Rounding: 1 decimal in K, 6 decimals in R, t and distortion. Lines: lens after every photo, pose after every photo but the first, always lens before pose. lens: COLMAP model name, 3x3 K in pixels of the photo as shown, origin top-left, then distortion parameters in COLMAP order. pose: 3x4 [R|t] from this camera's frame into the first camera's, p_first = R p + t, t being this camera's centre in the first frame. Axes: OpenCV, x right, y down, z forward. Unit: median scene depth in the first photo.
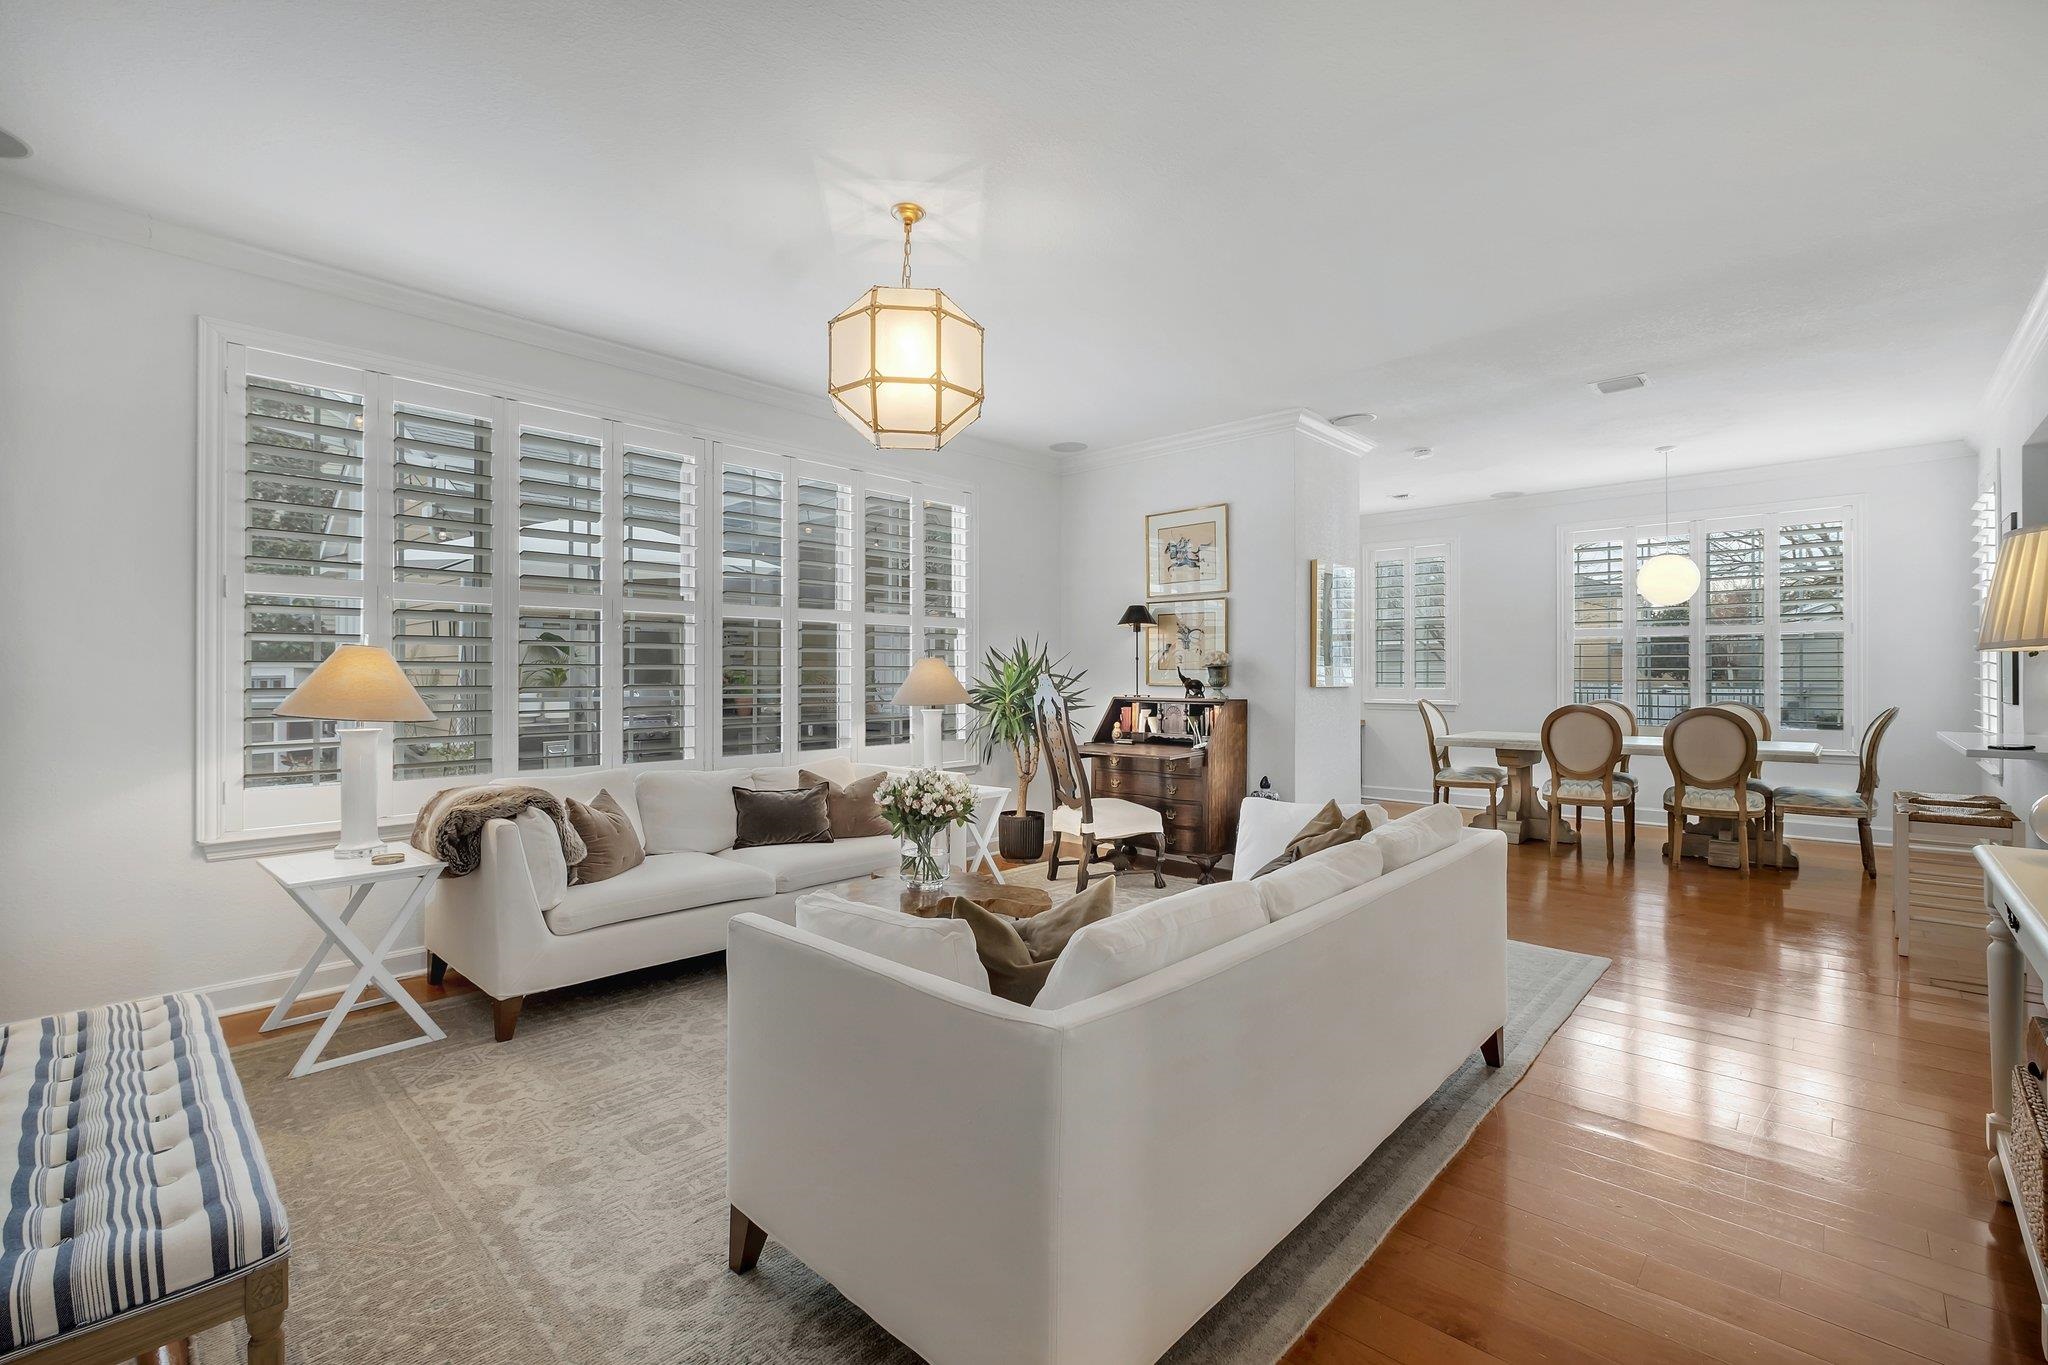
lens RADIAL K [[901.8, 0, 1032.6], [0, 901.8, 675.4], [0, 0, 1]] dist [-0.003169, -0.000434]
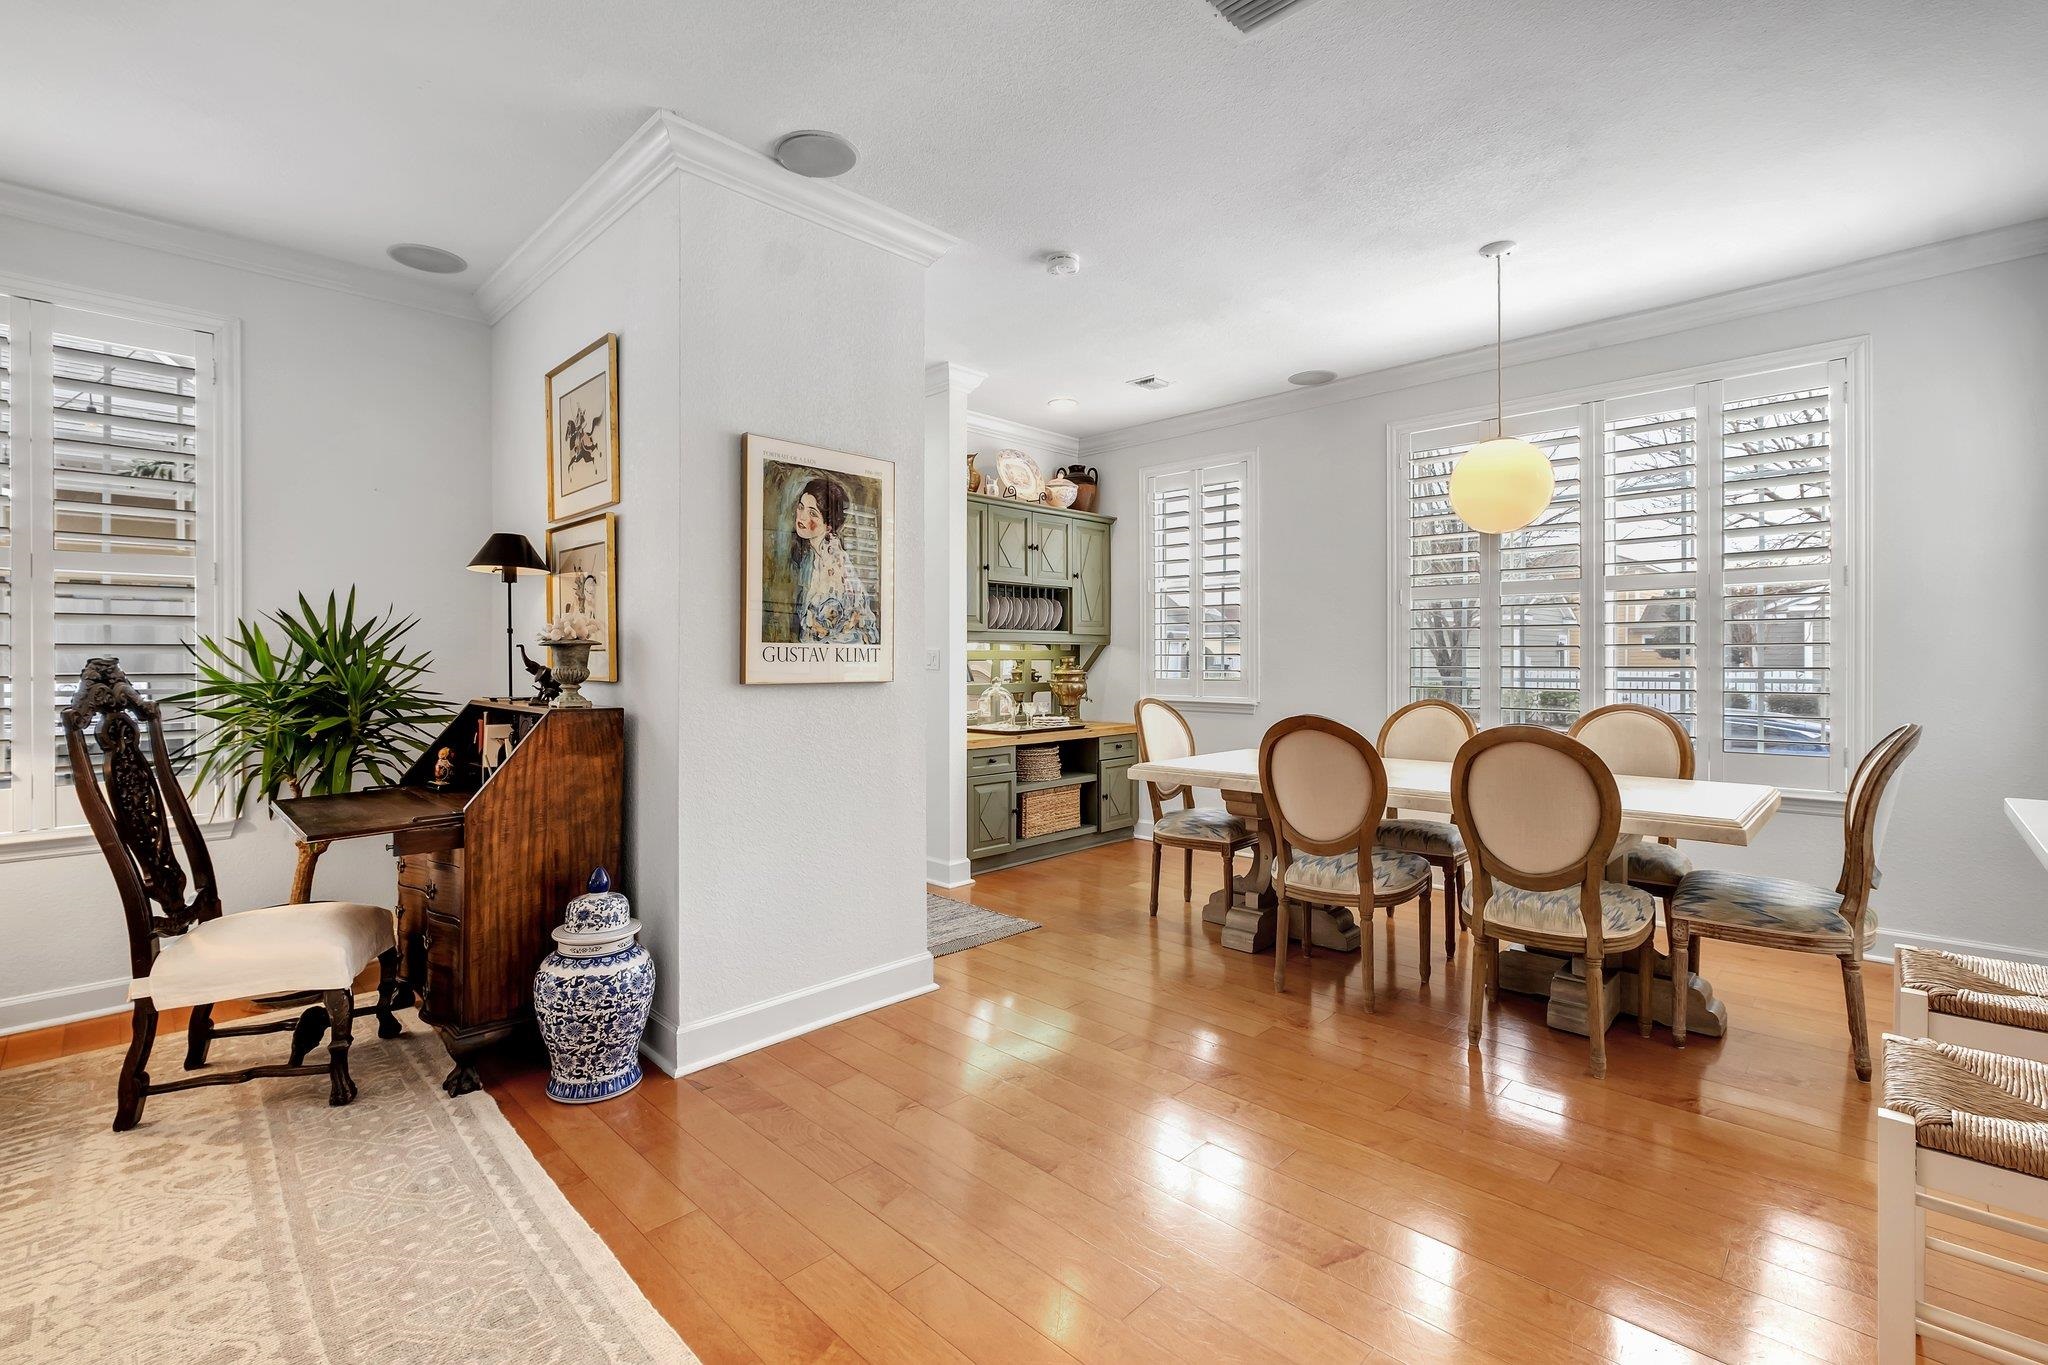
lens RADIAL K [[901.8, 0, 1033.9], [0, 901.8, 673.6], [0, 0, 1]] dist [-0.003169, -0.000434]
pose [[0.999718, -0.002932, -0.023578, 0.466283], [0.003195, 0.999933, 0.011158, 0.001659], [0.023543, -0.011230, 0.999660, 0.474528]]
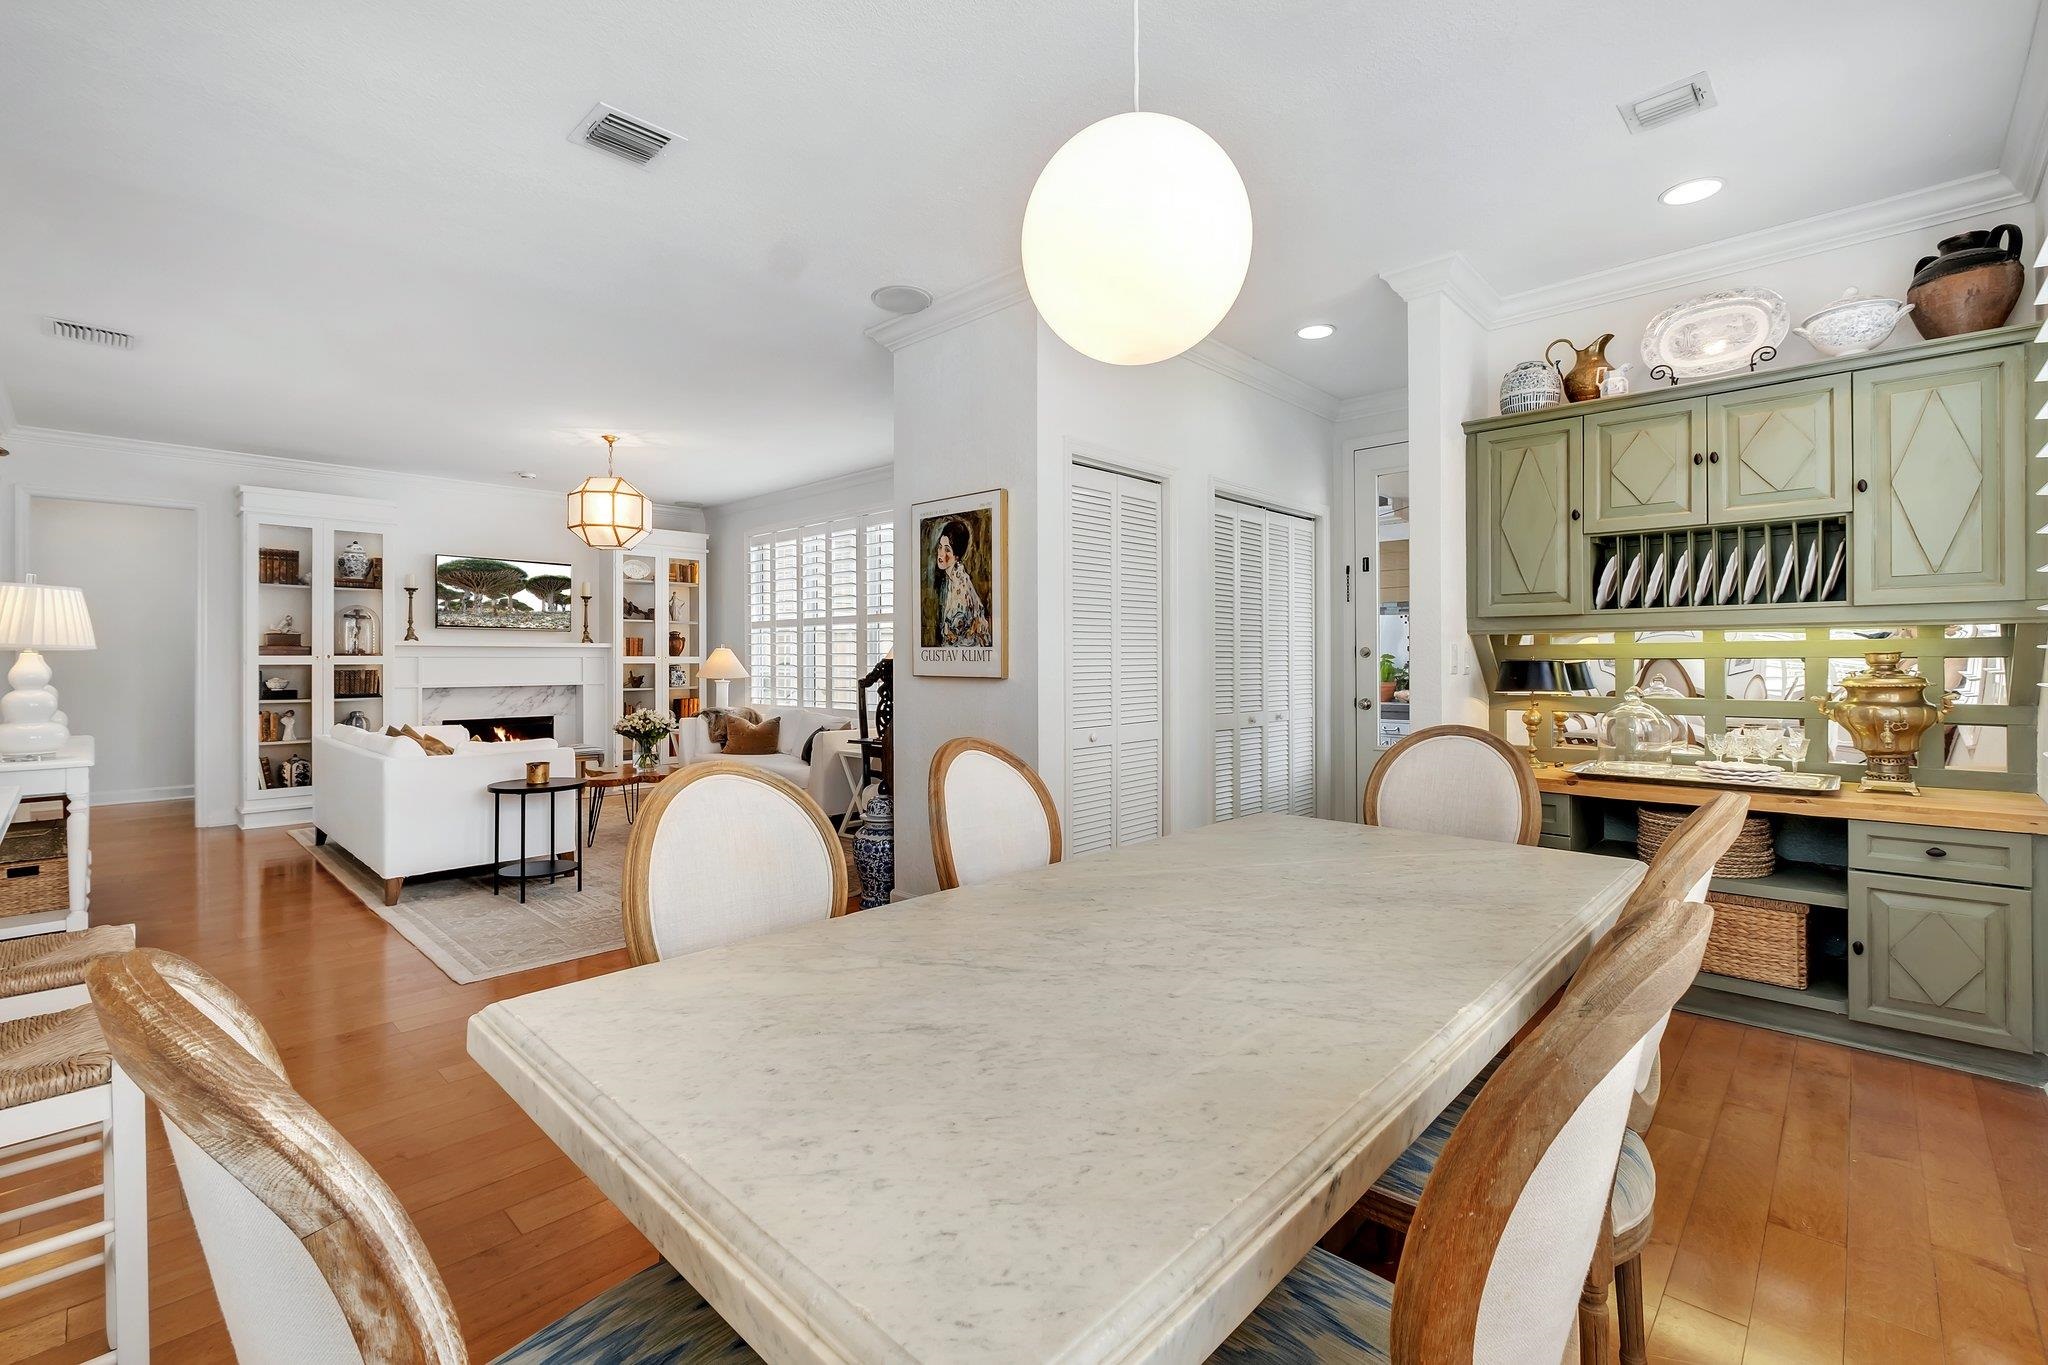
lens RADIAL K [[901.8, 0, 1007.4], [0, 901.8, 664.2], [0, 0, 1]] dist [-0.003169, -0.000434]
pose [[-0.018859, 0.005634, -0.999806, 0.915686], [0.000151, 0.999984, 0.005632, -0.001078], [0.999822, -0.000045, -0.018859, 0.947744]]
